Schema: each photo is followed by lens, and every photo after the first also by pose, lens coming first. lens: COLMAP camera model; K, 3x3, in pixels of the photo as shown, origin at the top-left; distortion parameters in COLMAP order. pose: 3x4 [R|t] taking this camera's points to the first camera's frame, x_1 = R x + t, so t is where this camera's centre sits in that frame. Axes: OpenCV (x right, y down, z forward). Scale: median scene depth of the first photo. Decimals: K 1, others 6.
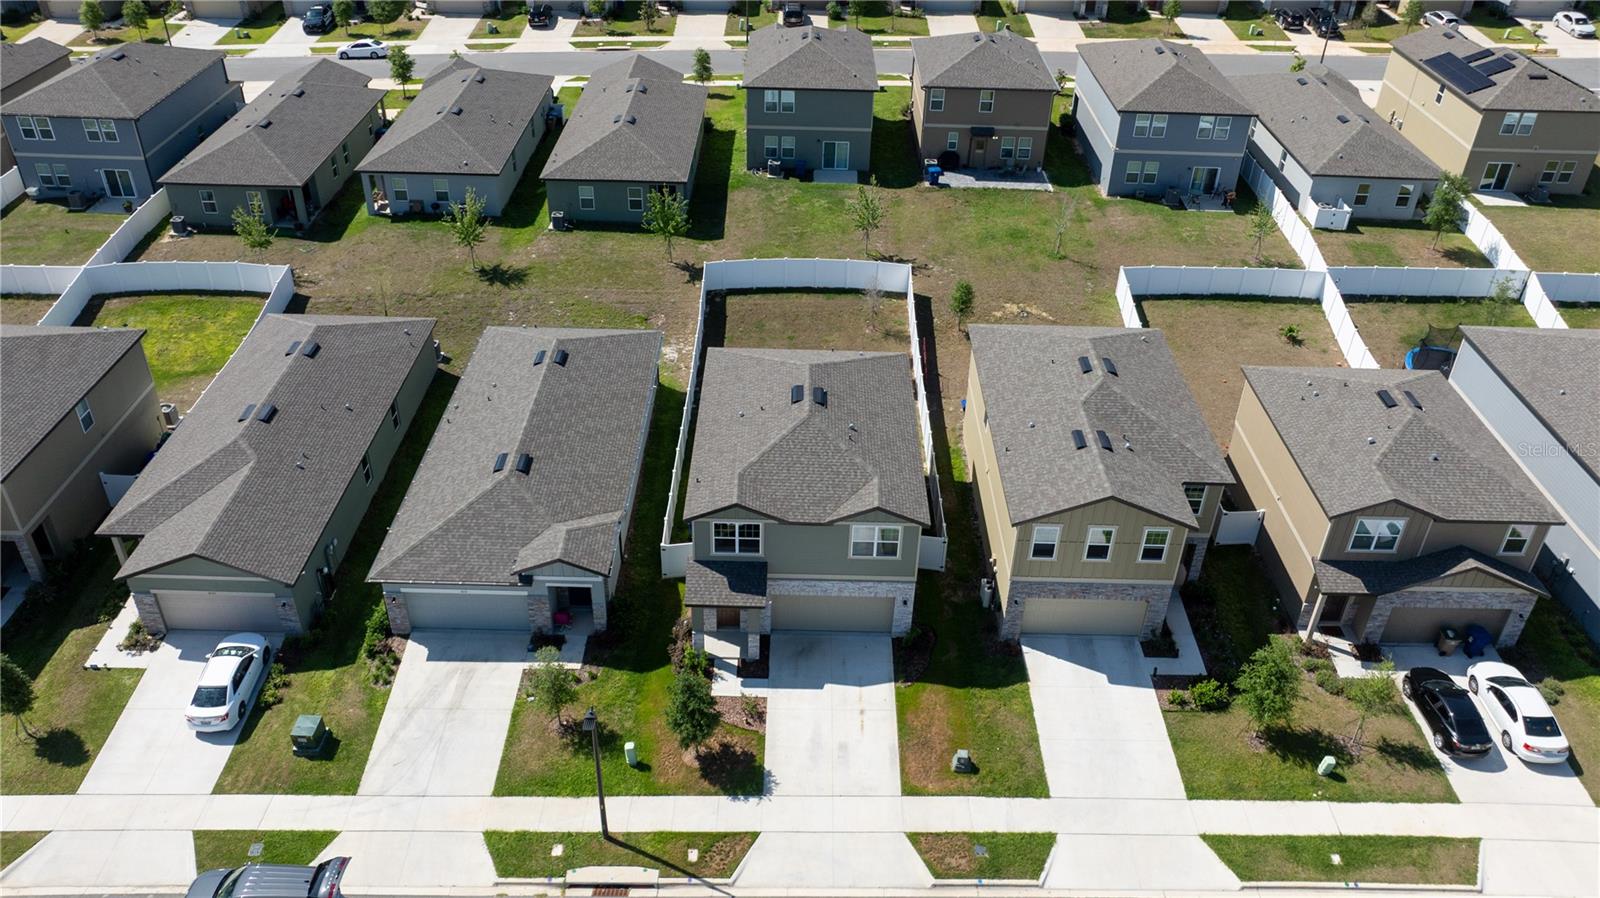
lens RADIAL K [[1208.0, 0, 804.6], [0, 1208.0, 447.7], [0, 0, 1]] dist [-0.026000, 0.010734]
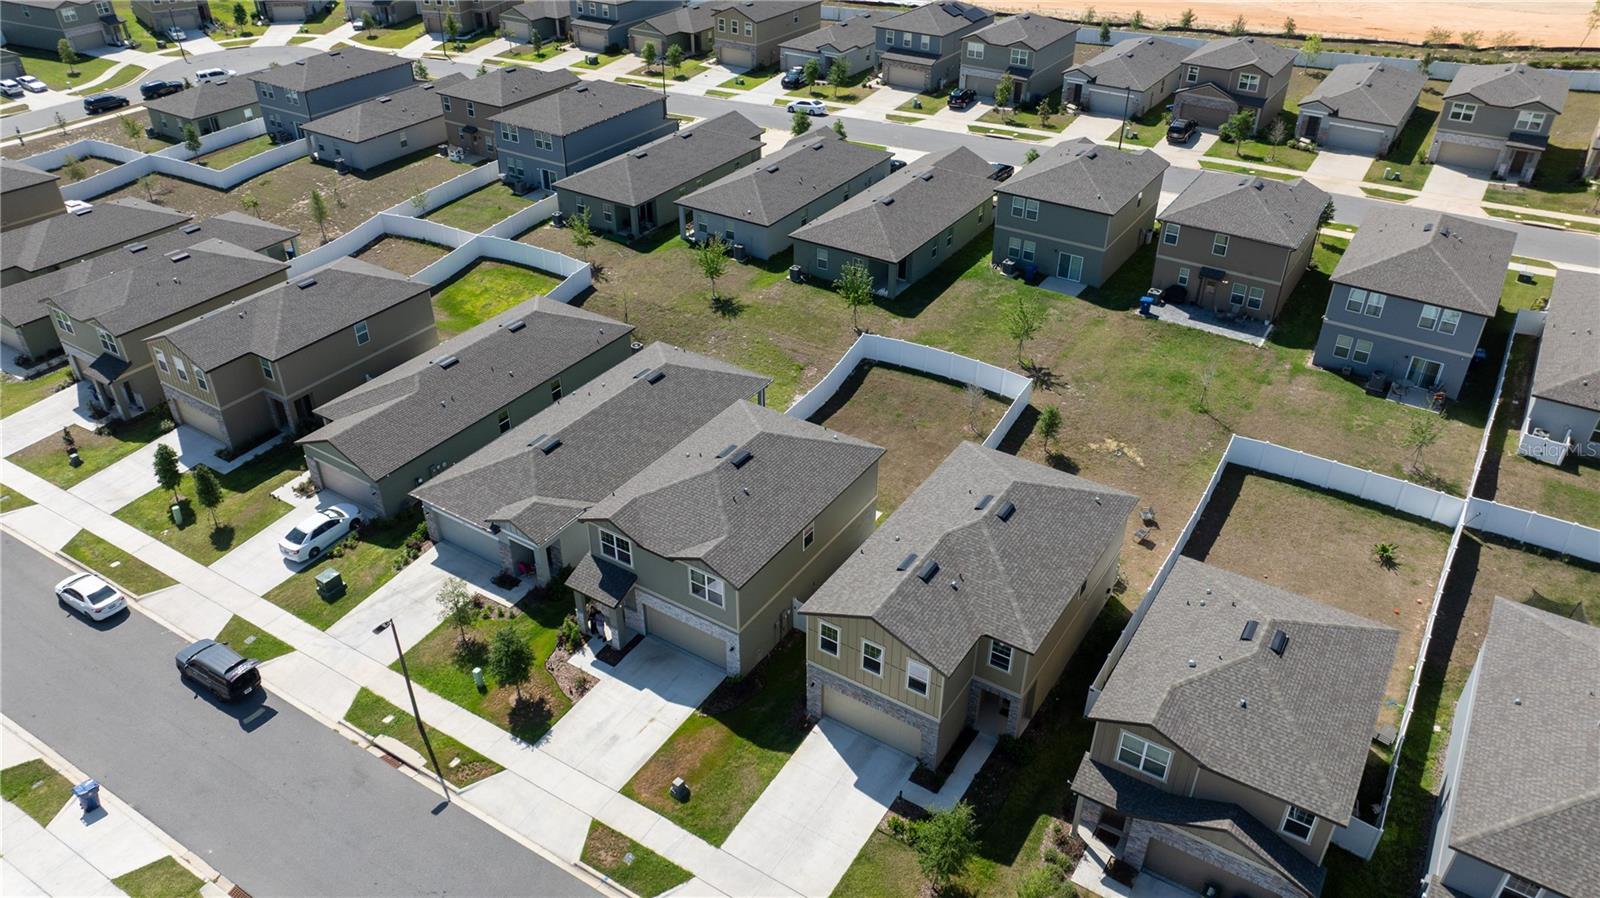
lens RADIAL K [[1116.3, 0, 806.0], [0, 1116.3, 443.3], [0, 0, 1]] dist [-0.029921, 0.024668]
pose [[0.845992, 0.271281, -0.459025, 0.561781], [-0.283518, 0.957974, 0.043627, -0.122969], [0.451570, 0.093234, 0.887351, 0.065529]]
